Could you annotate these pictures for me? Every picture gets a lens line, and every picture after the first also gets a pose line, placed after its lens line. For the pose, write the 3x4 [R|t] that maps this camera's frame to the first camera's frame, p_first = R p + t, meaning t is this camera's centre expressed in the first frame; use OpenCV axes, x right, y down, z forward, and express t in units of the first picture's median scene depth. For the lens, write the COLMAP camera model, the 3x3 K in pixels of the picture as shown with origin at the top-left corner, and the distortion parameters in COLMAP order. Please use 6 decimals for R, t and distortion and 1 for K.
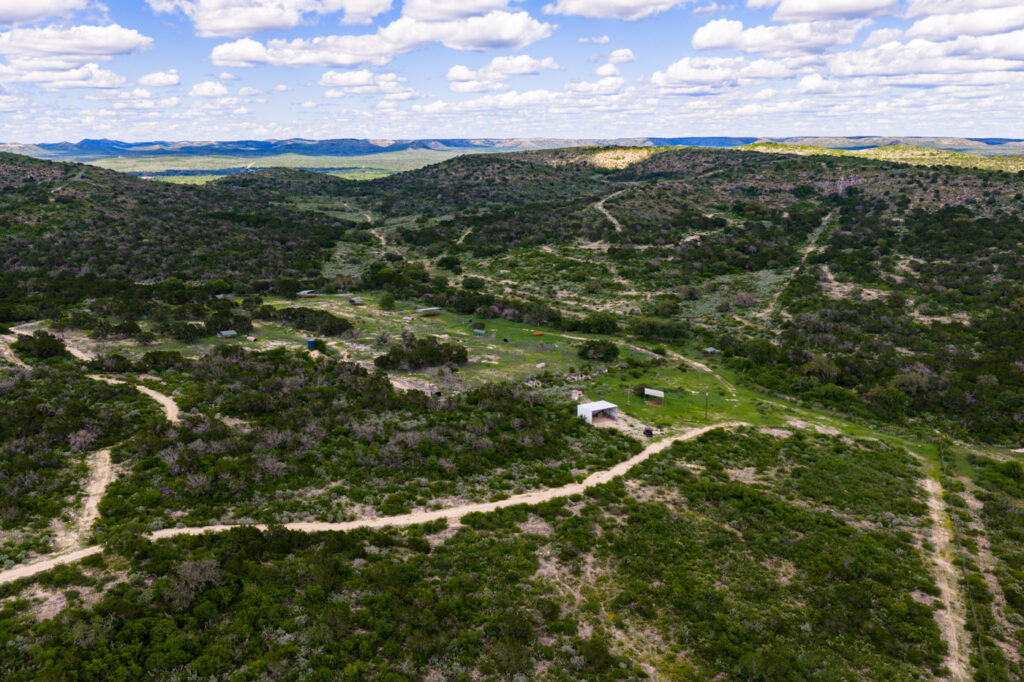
lens RADIAL K [[844.4, 0, 504.4], [0, 844.4, 345.2], [0, 0, 1]] dist [0.019275, -0.029587]
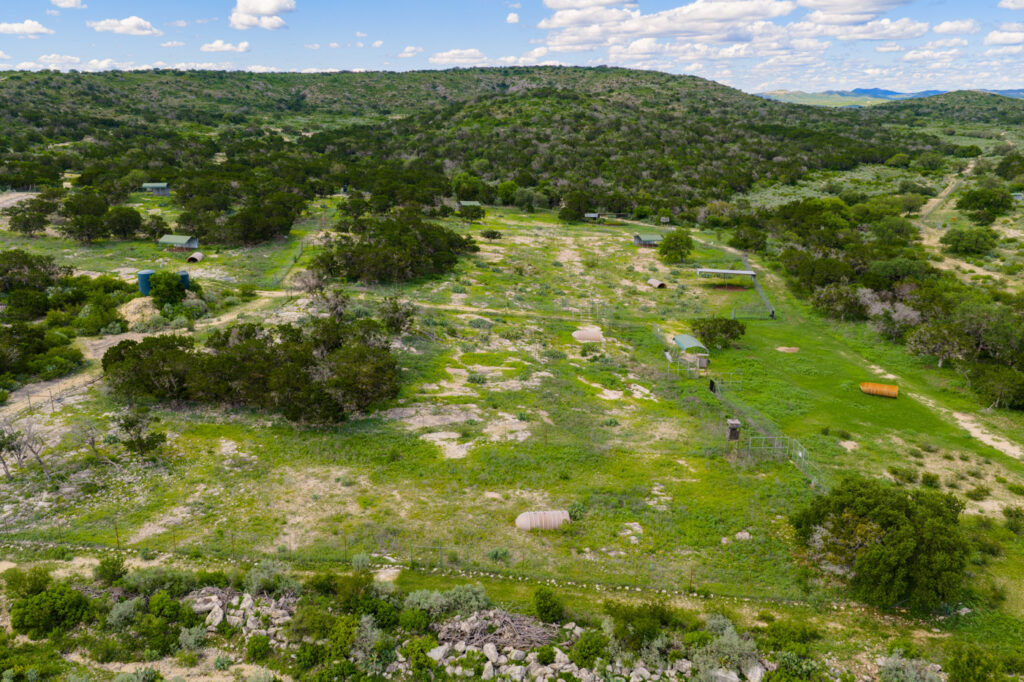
lens RADIAL K [[844.4, 0, 512.6], [0, 844.4, 340.5], [0, 0, 1]] dist [0.019275, -0.029587]
pose [[0.674921, 0.208782, -0.707737, 0.125263], [-0.174965, 0.977064, 0.121382, -0.034636], [0.716846, 0.041906, 0.695971, 0.514781]]
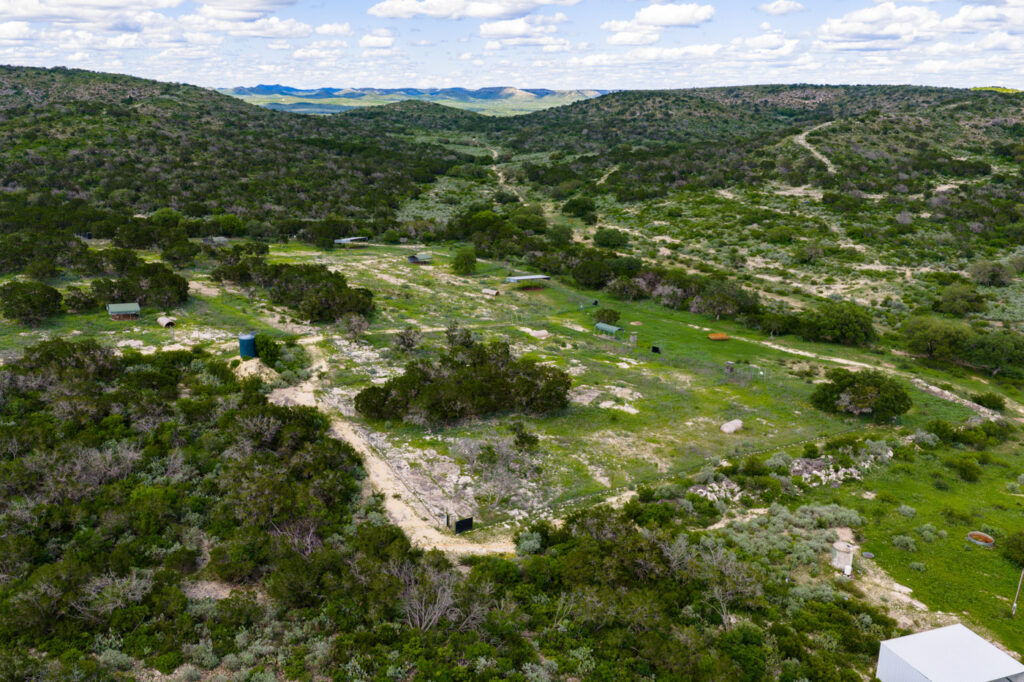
lens RADIAL K [[844.4, 0, 507.1], [0, 844.4, 340.9], [0, 0, 1]] dist [0.019275, -0.029587]
pose [[0.983645, 0.068138, -0.166735, -0.001634], [-0.060275, 0.996838, 0.051780, -0.023330], [0.169735, -0.040883, 0.984641, 0.339432]]
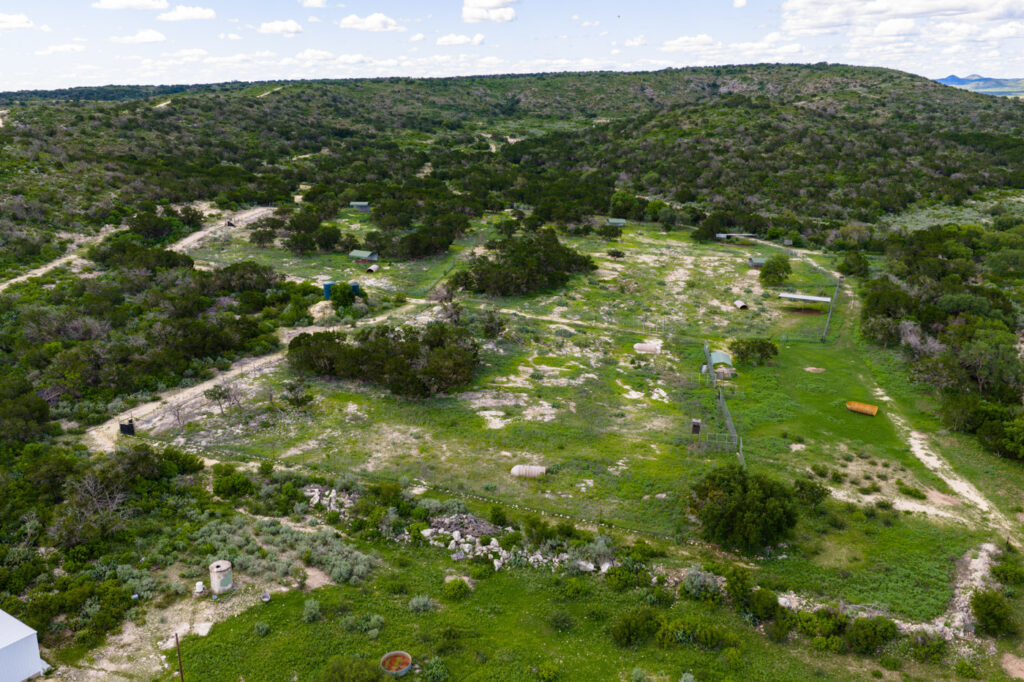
lens RADIAL K [[844.4, 0, 513.6], [0, 844.4, 338.6], [0, 0, 1]] dist [0.019275, -0.029587]
pose [[0.463657, 0.251321, -0.849624, 0.215306], [-0.197043, 0.964161, 0.177671, -0.061507], [0.863827, 0.085034, 0.496561, 0.503764]]
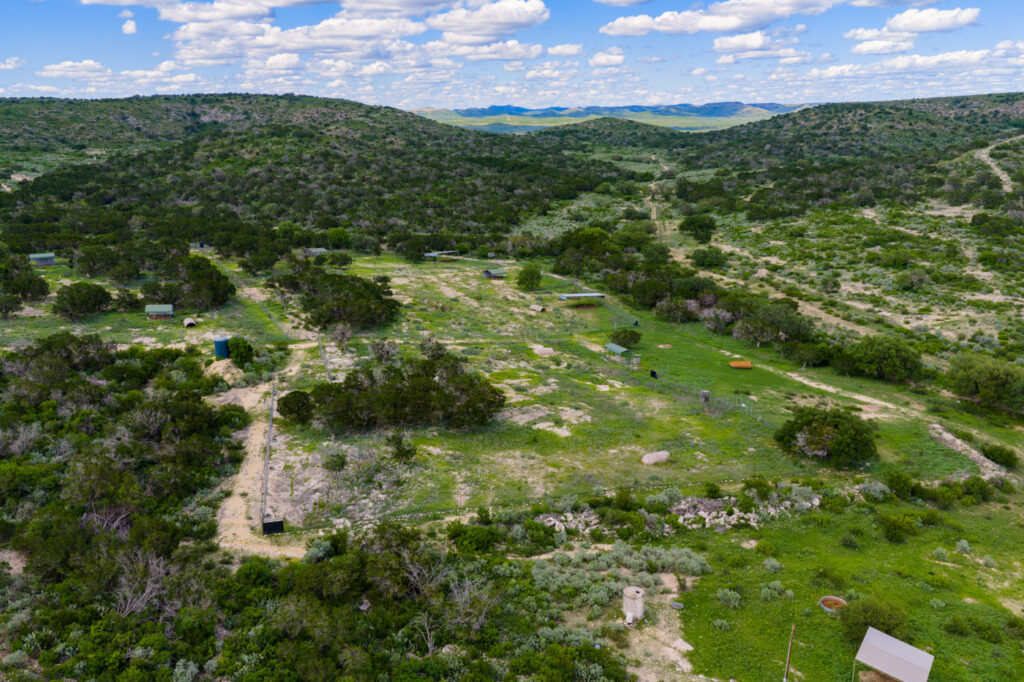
lens RADIAL K [[844.4, 0, 509.8], [0, 844.4, 336.8], [0, 0, 1]] dist [0.019275, -0.029587]
pose [[0.906441, 0.109135, -0.407988, 0.089164], [-0.098086, 0.994021, 0.047975, -0.030824], [0.410785, -0.003469, 0.911726, 0.367754]]
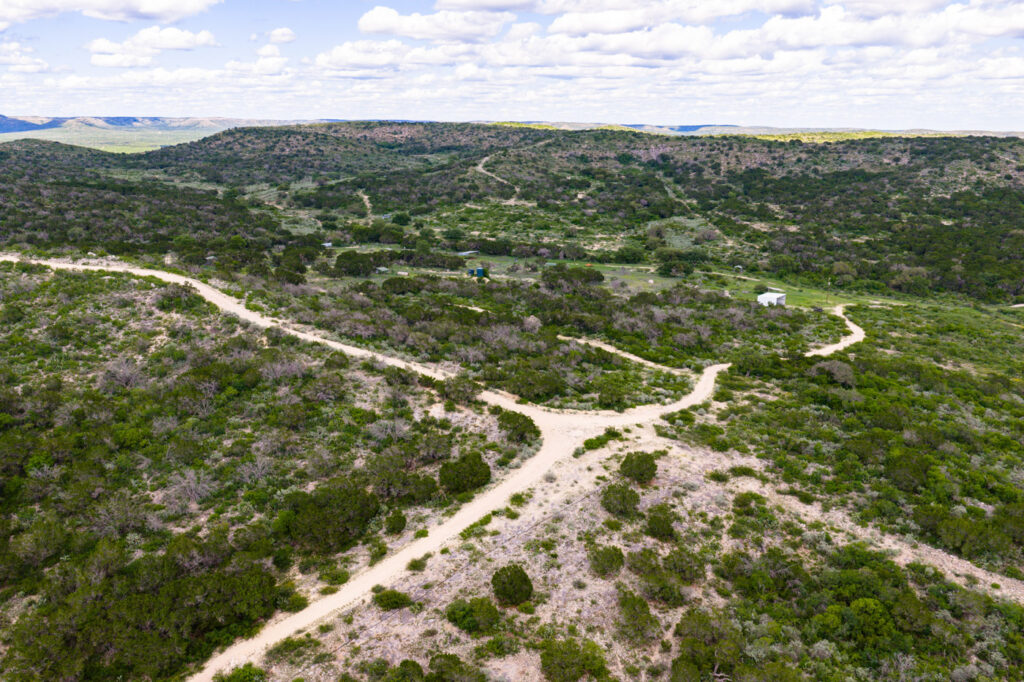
lens RADIAL K [[844.4, 0, 514.1], [0, 844.4, 335.2], [0, 0, 1]] dist [0.019275, -0.029587]
pose [[0.928321, -0.078539, 0.363389, -0.351833], [0.075501, 0.996890, 0.022583, 0.031470], [-0.364033, 0.006472, 0.931364, -0.016109]]
